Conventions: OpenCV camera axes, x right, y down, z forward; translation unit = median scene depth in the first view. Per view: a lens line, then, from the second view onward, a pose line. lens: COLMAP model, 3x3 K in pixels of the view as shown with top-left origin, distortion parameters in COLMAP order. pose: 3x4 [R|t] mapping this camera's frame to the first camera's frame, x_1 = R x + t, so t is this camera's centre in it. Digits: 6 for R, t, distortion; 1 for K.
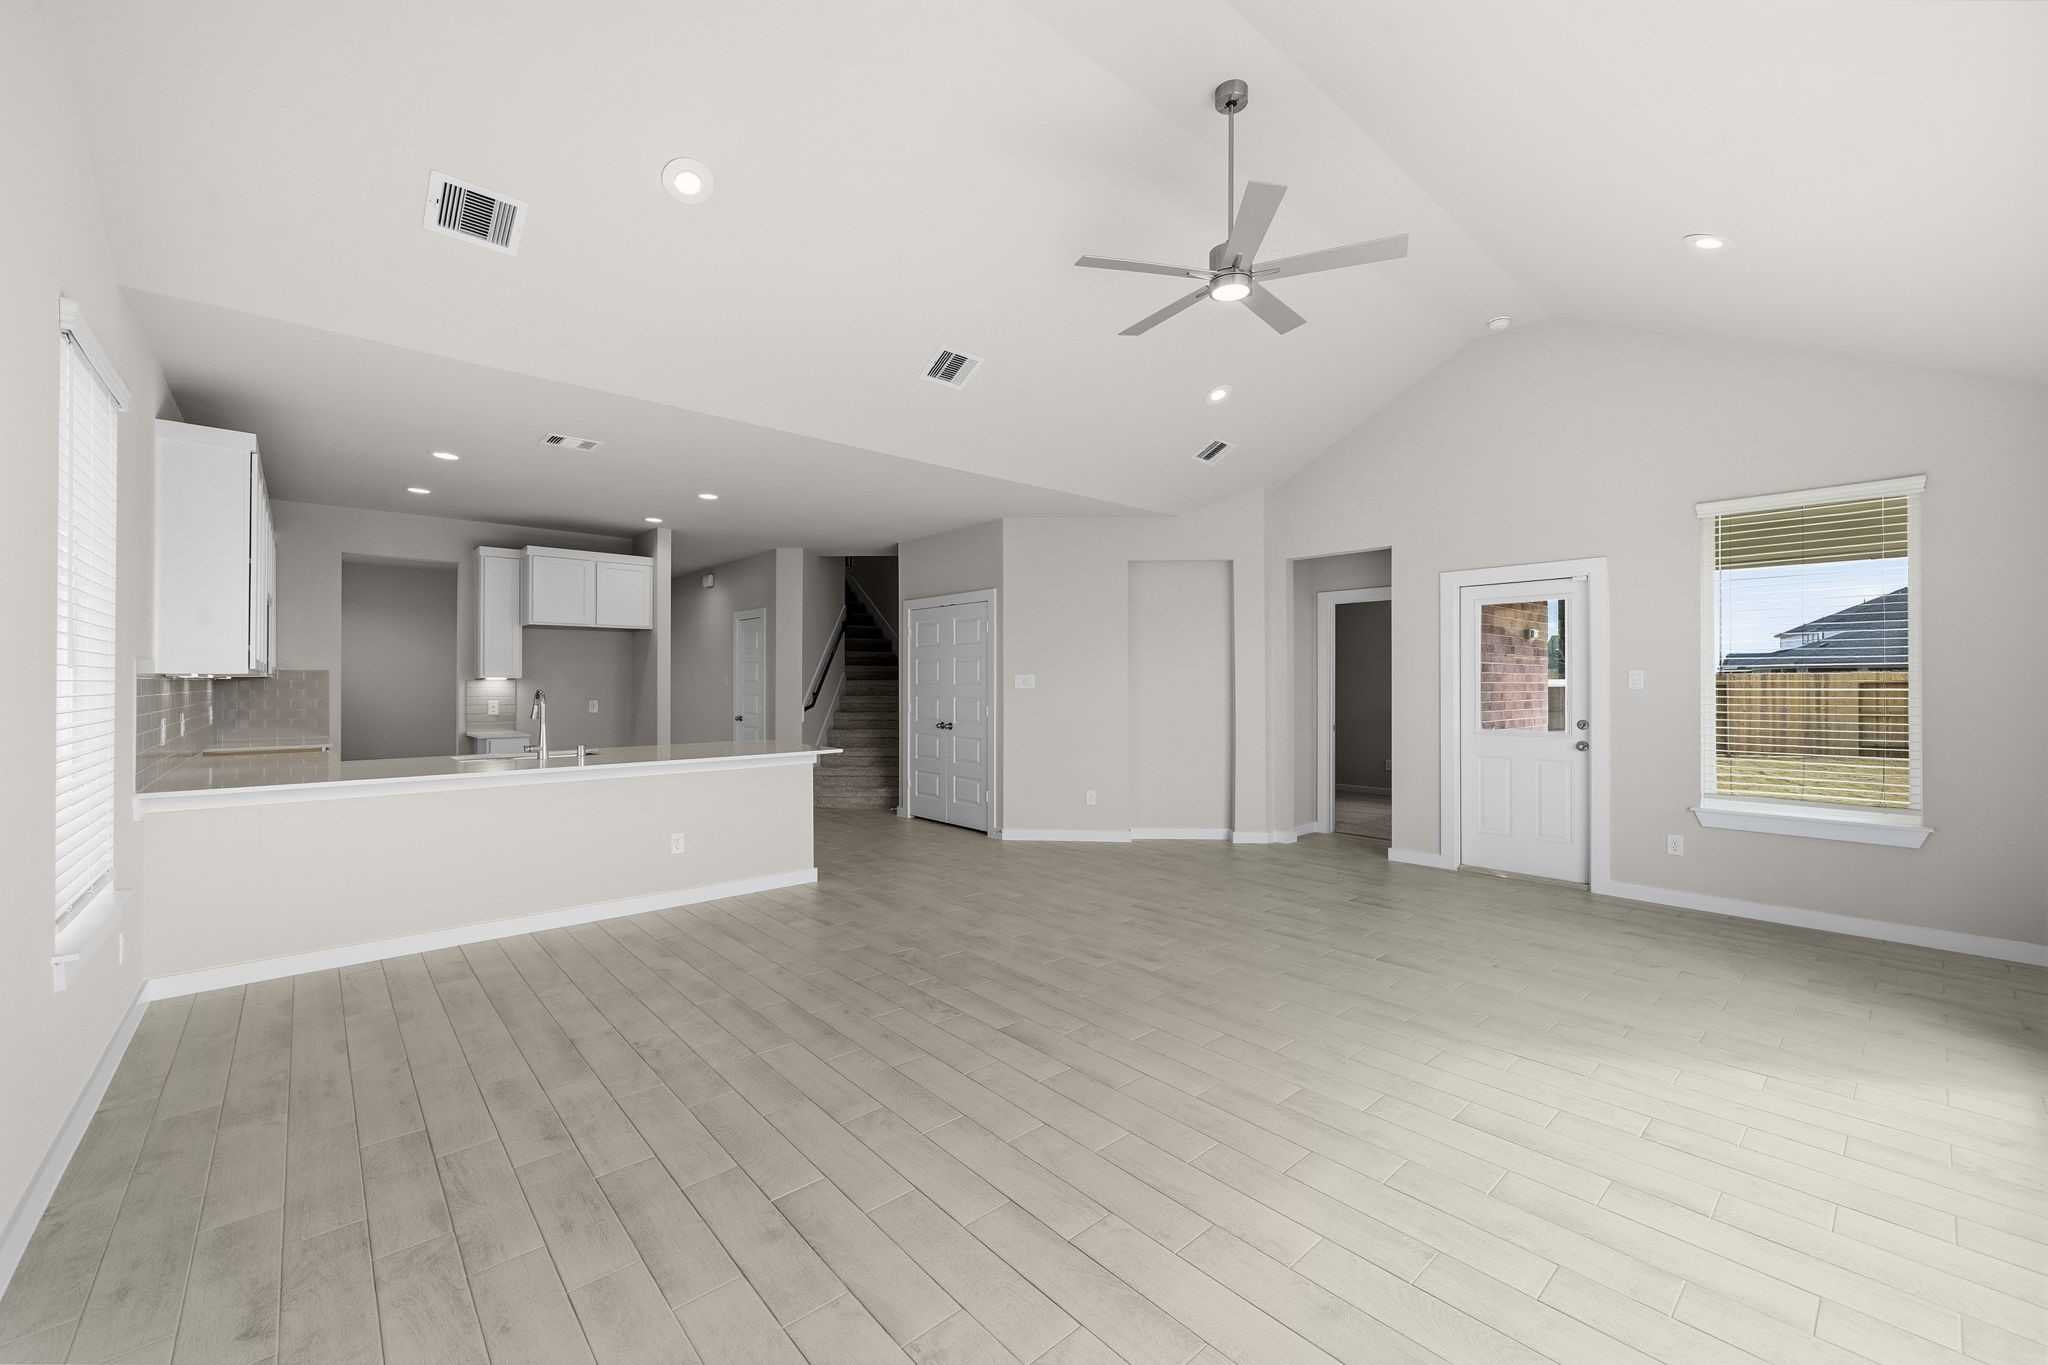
lens RADIAL K [[818.0, 0, 1024.0], [0, 818.0, 682.5], [0, 0, 1]] dist [-0.001120, -0.000107]
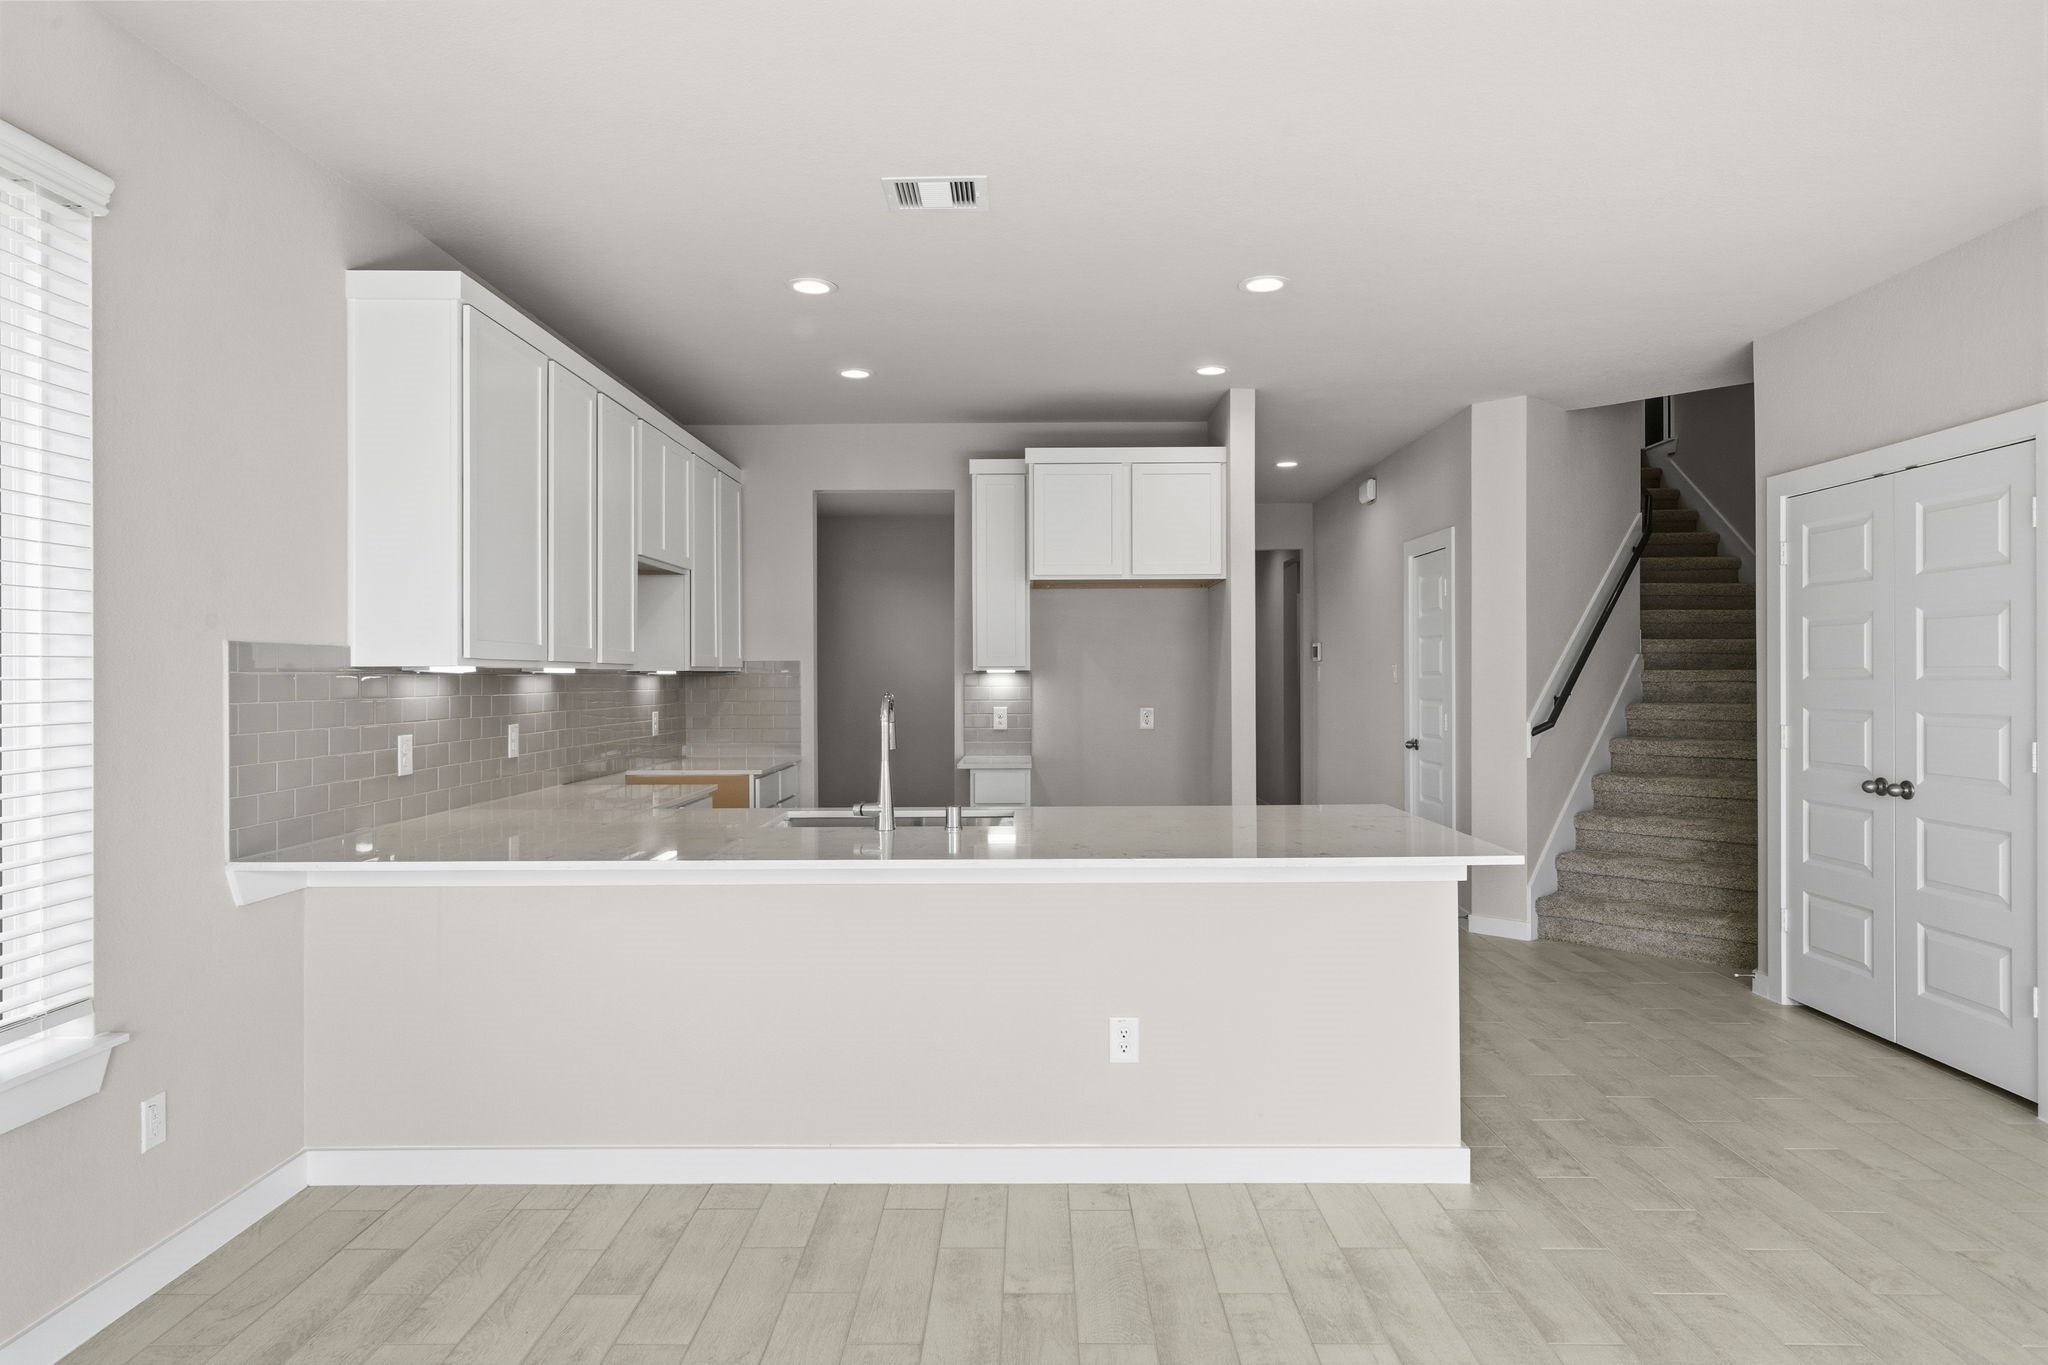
lens RADIAL K [[1195.8, 0, 1018.2], [0, 1195.8, 676.2], [0, 0, 1]] dist [0.000664, -0.000434]
pose [[0.735093, -0.003563, -0.677957, -0.016191], [0.003689, 0.999992, -0.001254, 0.000130], [0.677957, -0.001579, 0.735100, 0.300395]]
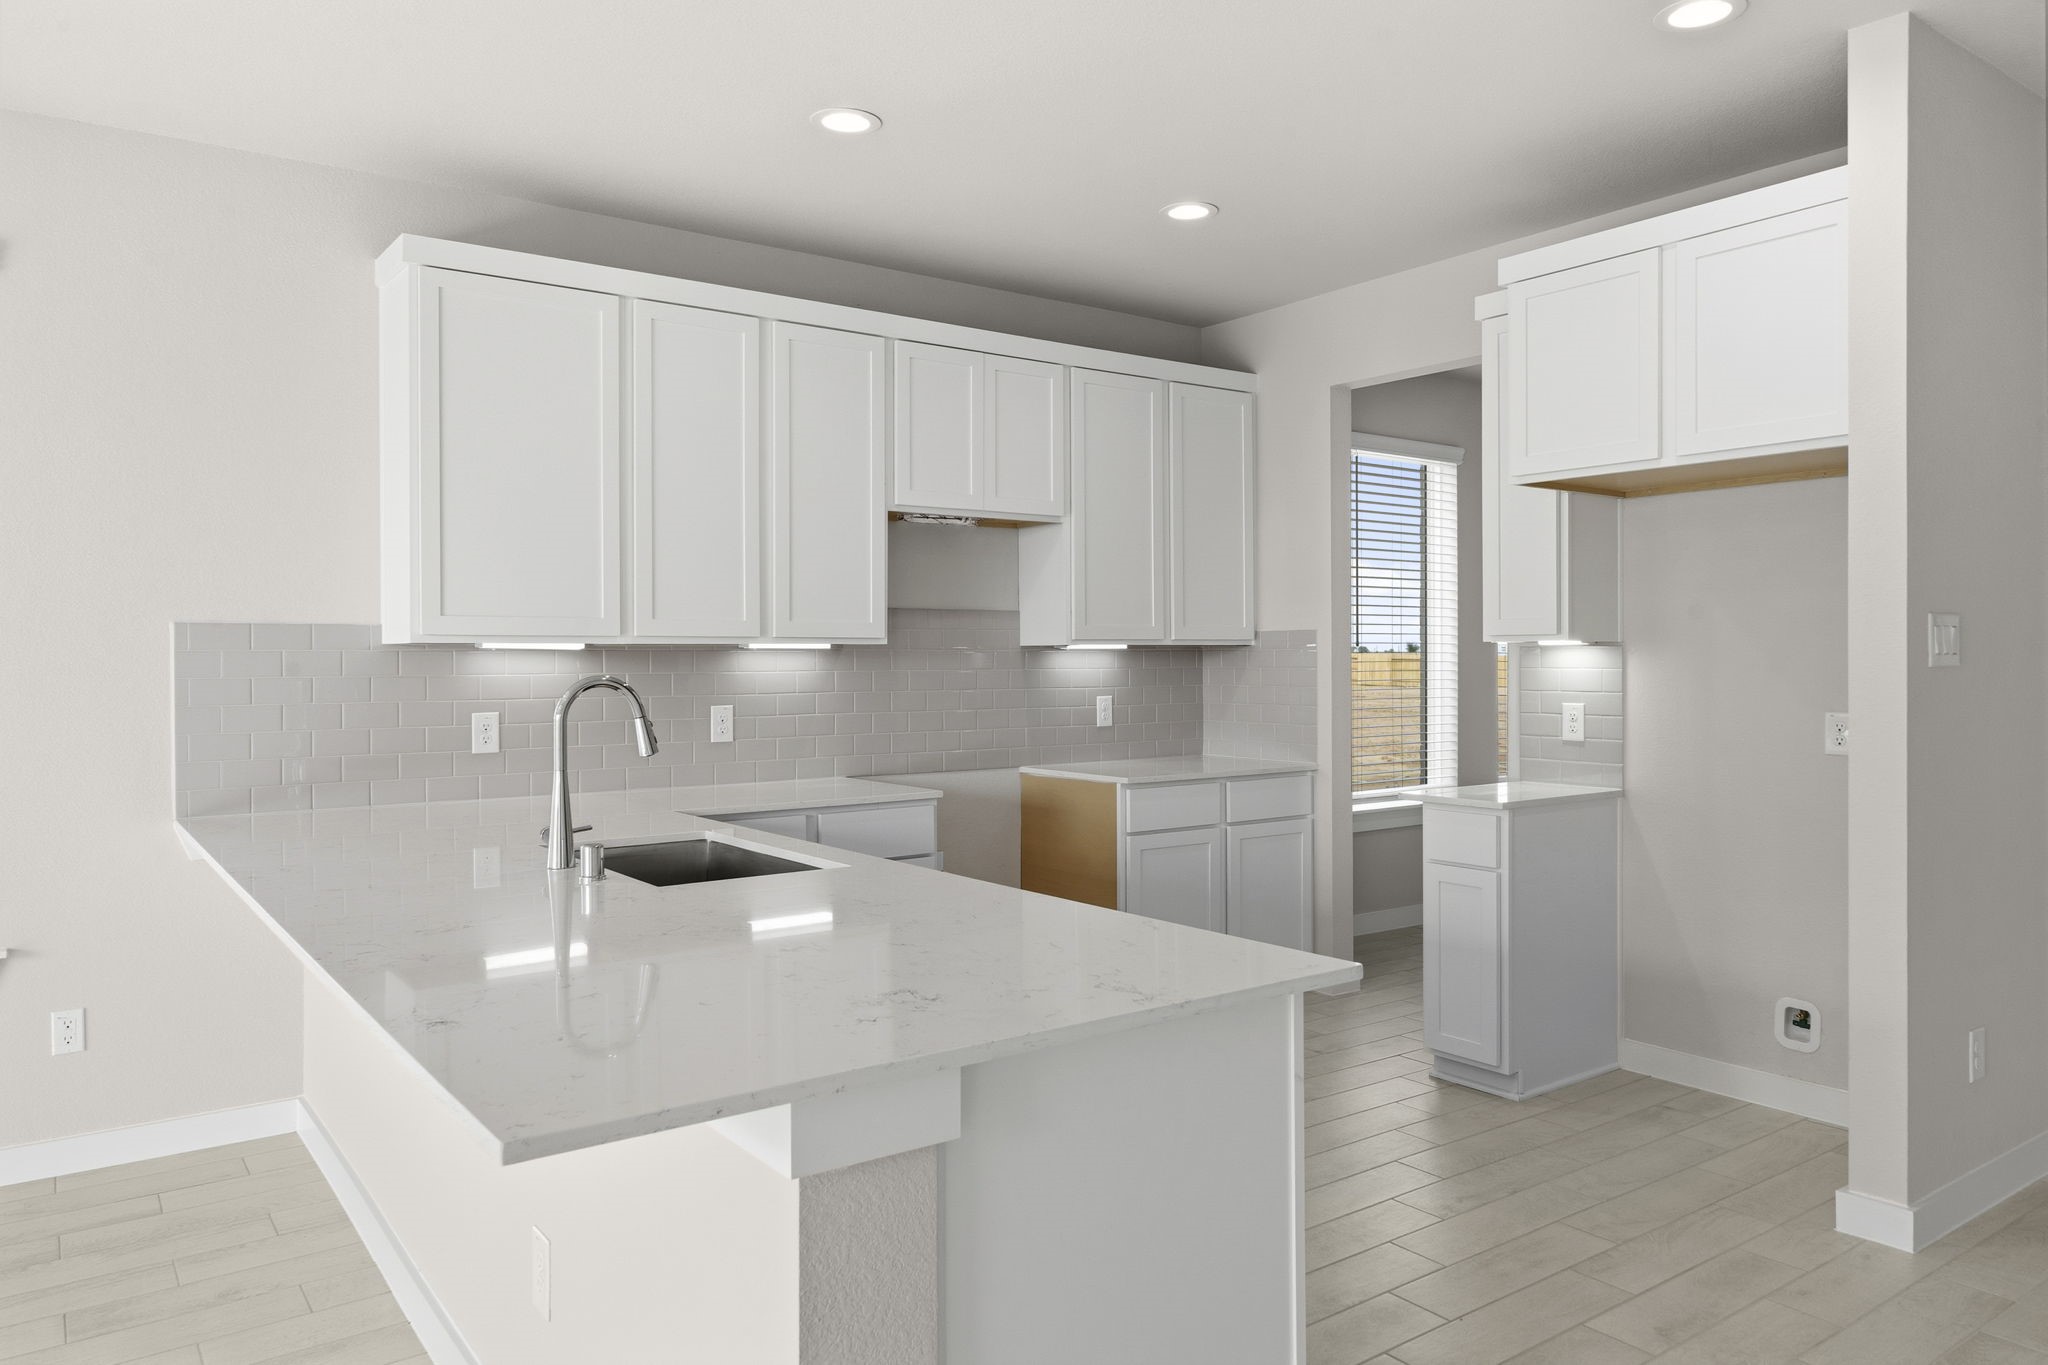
lens RADIAL K [[1368.6, 0, 1024.9], [0, 1368.6, 661.5], [0, 0, 1]] dist [0.002166, -0.002469]
pose [[-0.096166, 0.003487, -0.995359, -0.003788], [0.002563, 0.999991, 0.003256, 0.000784], [0.995362, -0.002238, -0.096174, 0.724369]]
